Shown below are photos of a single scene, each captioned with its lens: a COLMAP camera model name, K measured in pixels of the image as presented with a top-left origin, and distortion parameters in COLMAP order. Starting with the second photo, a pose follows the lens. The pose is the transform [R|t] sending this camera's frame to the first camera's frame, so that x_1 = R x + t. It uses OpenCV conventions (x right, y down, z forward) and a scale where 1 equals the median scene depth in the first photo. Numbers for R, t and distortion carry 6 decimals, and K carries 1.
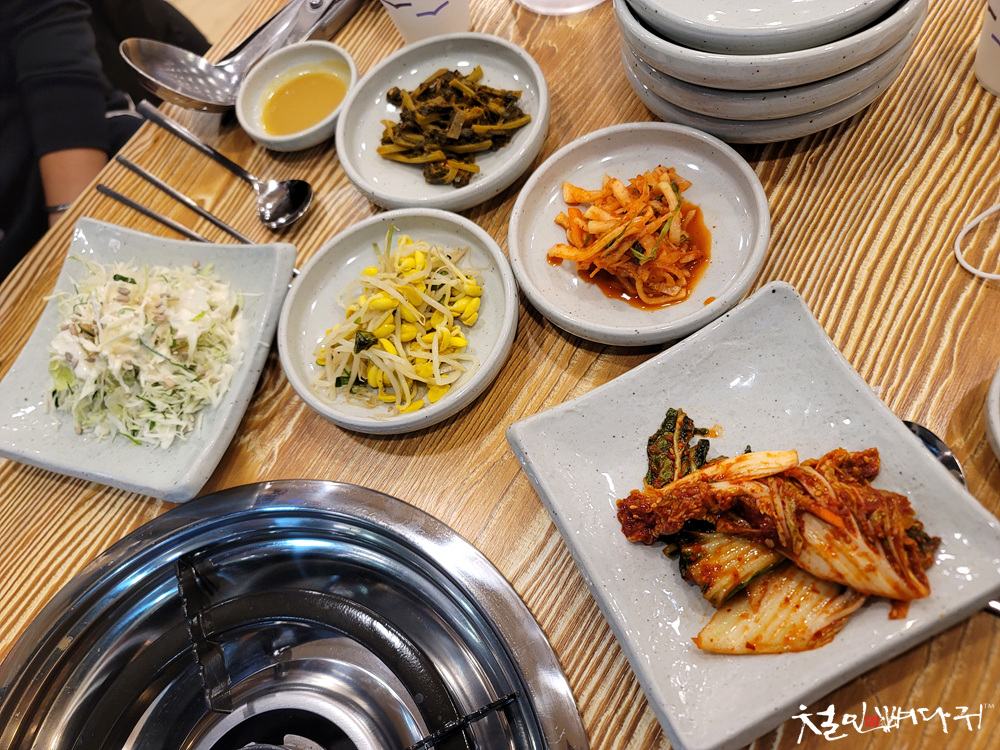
lens RADIAL K [[752.1, 0, 498.2], [0, 752.1, 379.2], [0, 0, 1]] dist [0.043837, -0.033431]
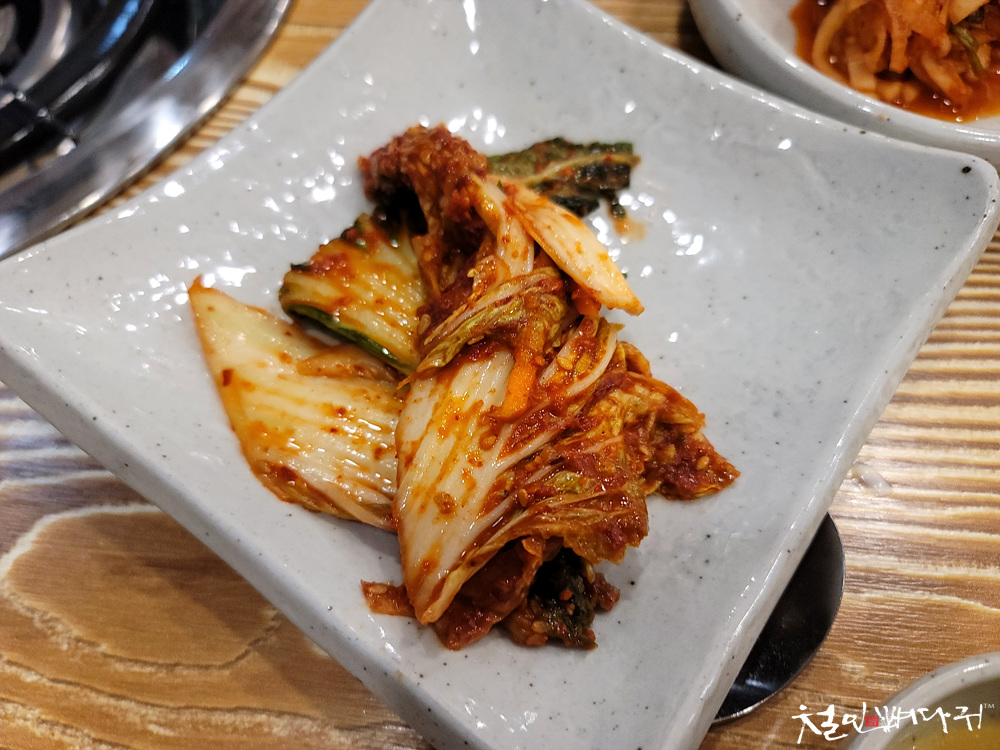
lens RADIAL K [[752.1, 0, 499.9], [0, 752.1, 373.9], [0, 0, 1]] dist [0.043837, -0.033431]
pose [[0.443981, 0.879470, -0.171503, 0.461379], [-0.851523, 0.473701, 0.224757, 0.082062], [0.278908, 0.046251, 0.959203, 0.534820]]
